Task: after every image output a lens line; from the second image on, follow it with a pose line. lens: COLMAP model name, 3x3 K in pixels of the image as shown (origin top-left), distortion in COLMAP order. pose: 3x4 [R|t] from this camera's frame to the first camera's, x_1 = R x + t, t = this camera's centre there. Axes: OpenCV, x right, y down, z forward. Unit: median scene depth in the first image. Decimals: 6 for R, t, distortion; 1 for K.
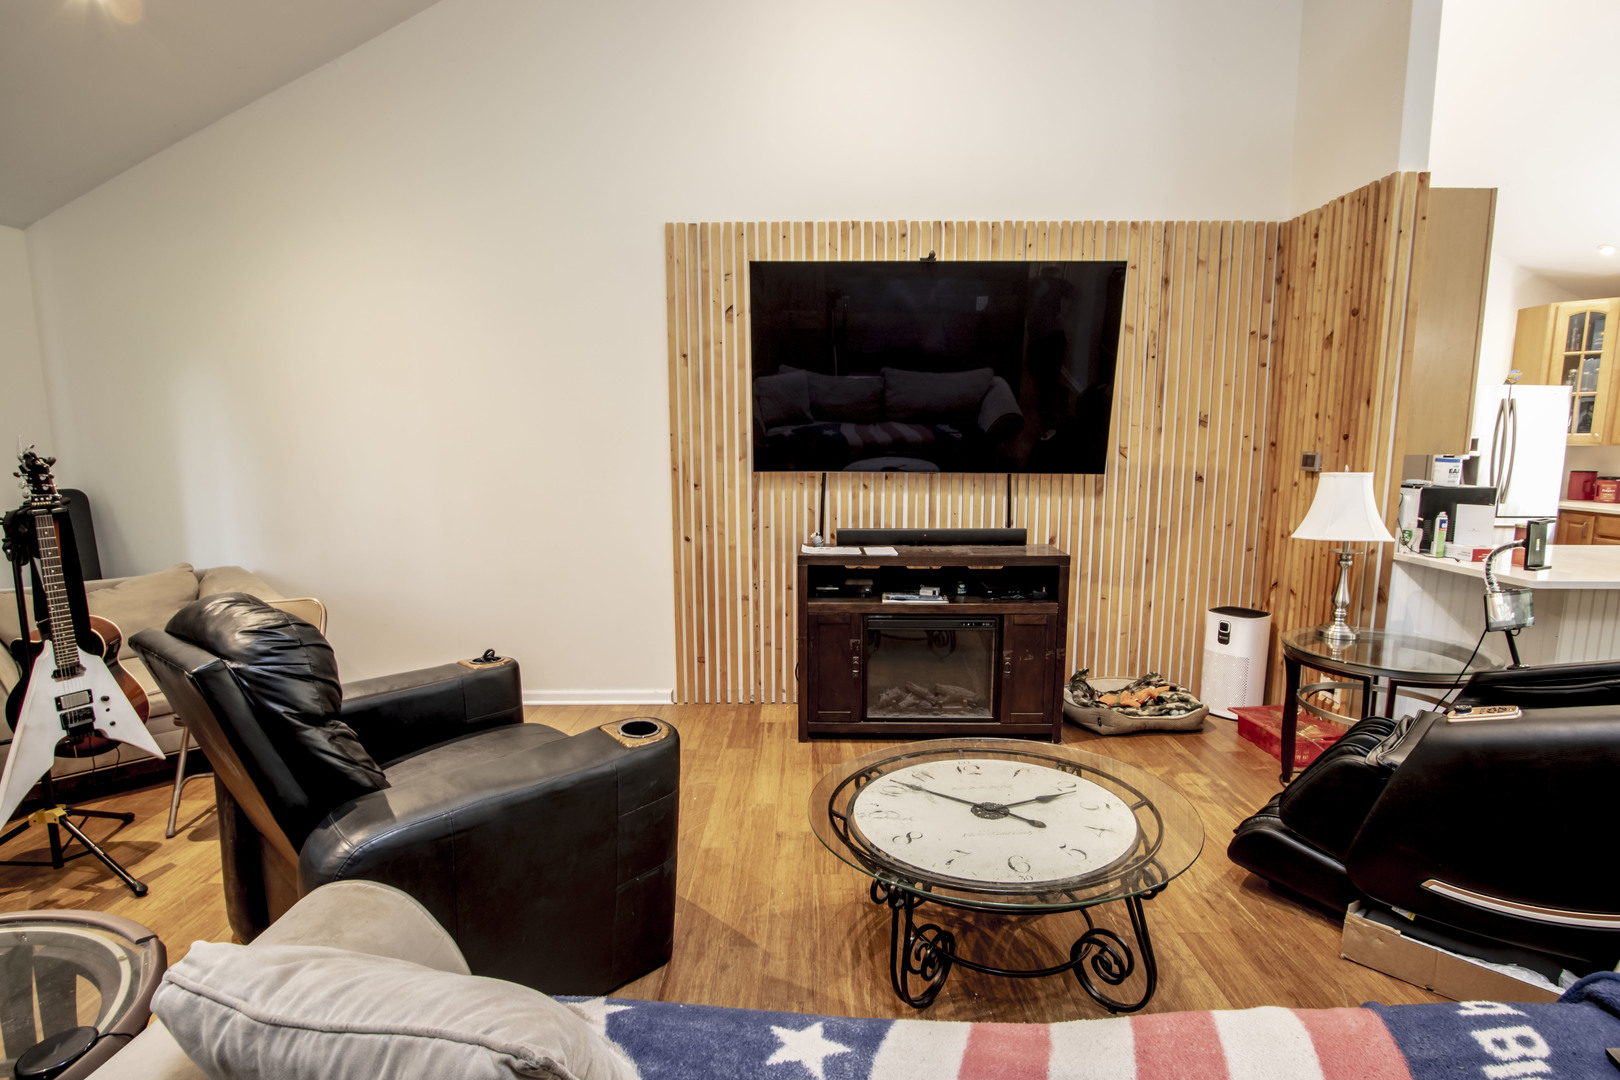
lens RADIAL K [[826.1, 0, 808.1], [0, 826.1, 560.6], [0, 0, 1]] dist [-0.028454, 0.011066]
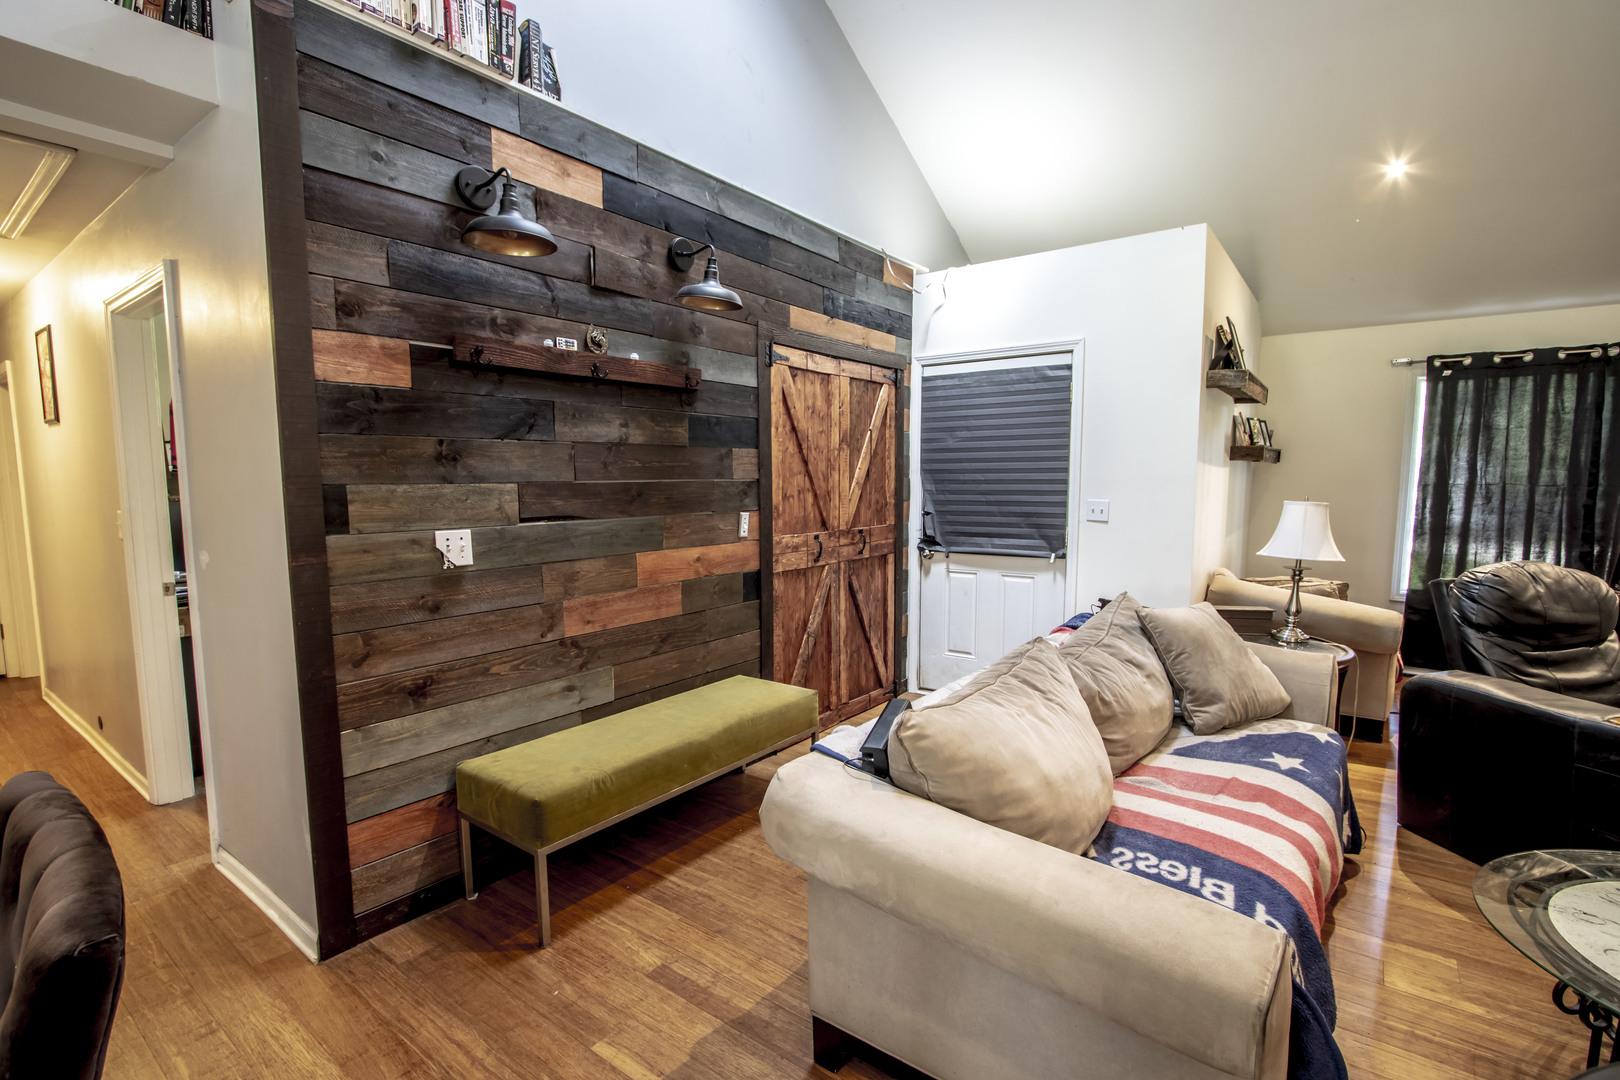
lens RADIAL K [[747.0, 0, 807.0], [0, 747.0, 558.3], [0, 0, 1]] dist [-0.018875, 0.003717]
pose [[-0.598308, 0.088009, -0.796418, 0.703854], [-0.112967, 0.974756, 0.192583, -0.044231], [0.793263, 0.205193, -0.573262, 0.324453]]
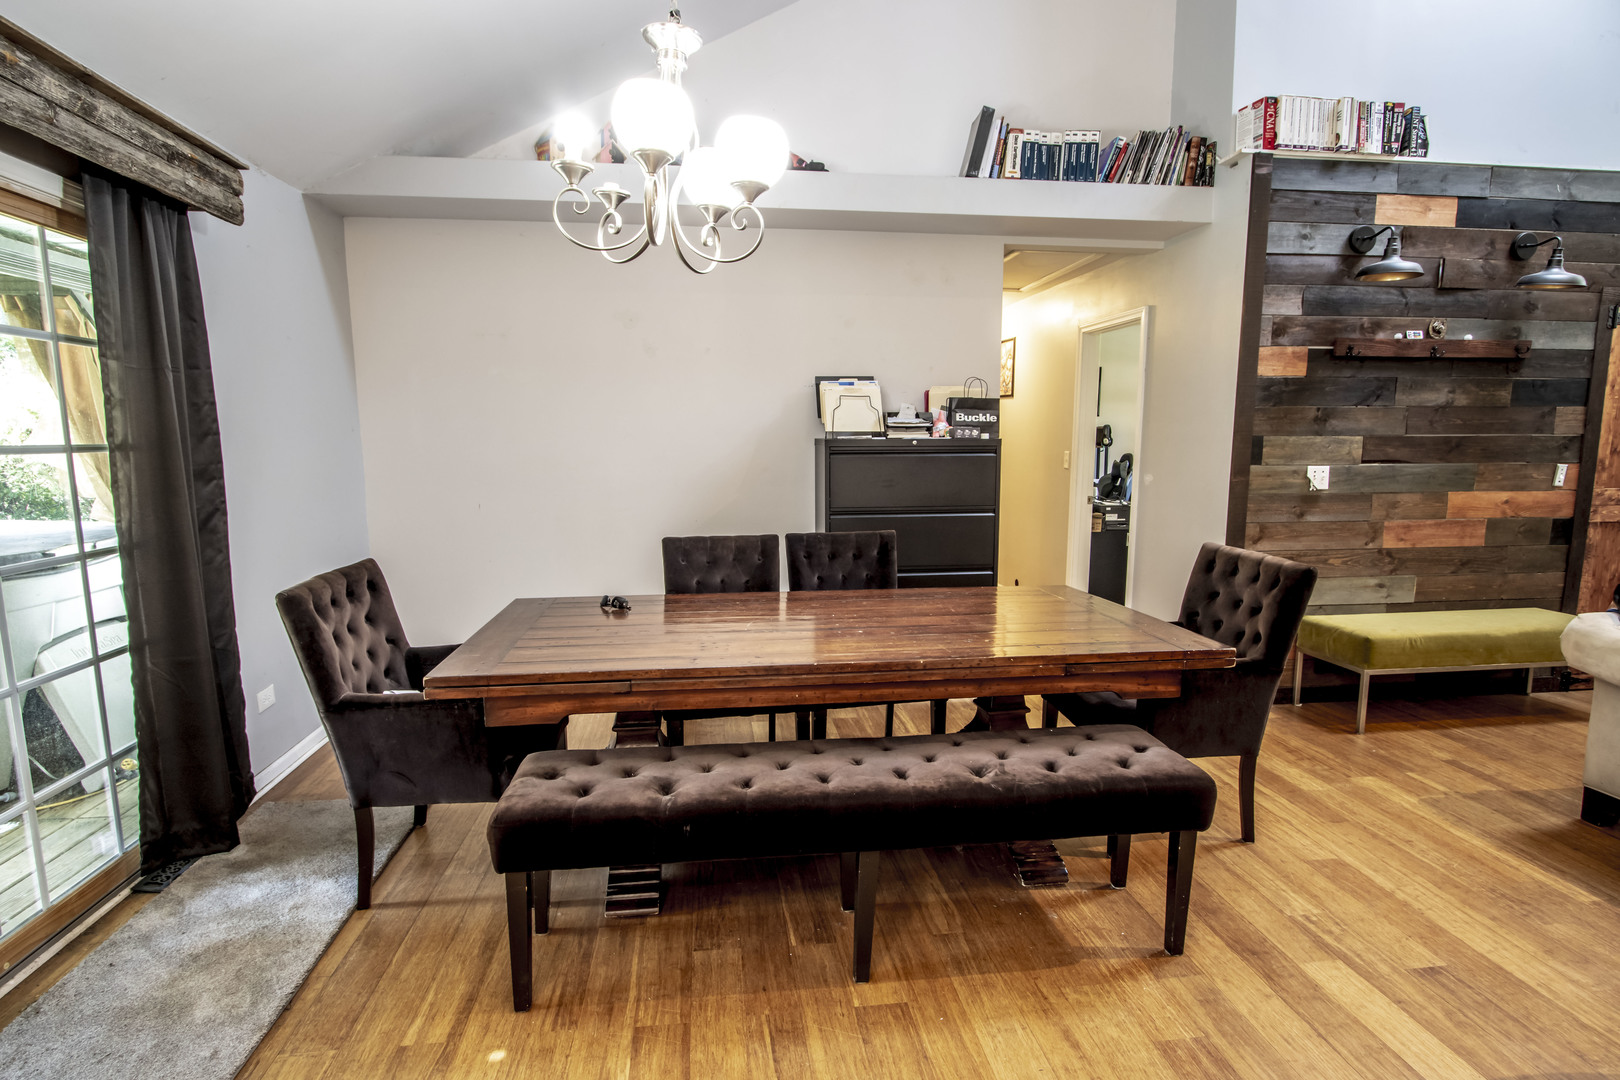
lens RADIAL K [[840.3, 0, 807.6], [0, 840.3, 559.1], [0, 0, 1]] dist [-0.016207, 0.002837]
pose [[-0.992079, 0.021122, -0.123828, 1.174357], [-0.015544, 0.957544, 0.287869, -0.099724], [0.124651, 0.287513, -0.949631, 0.707459]]
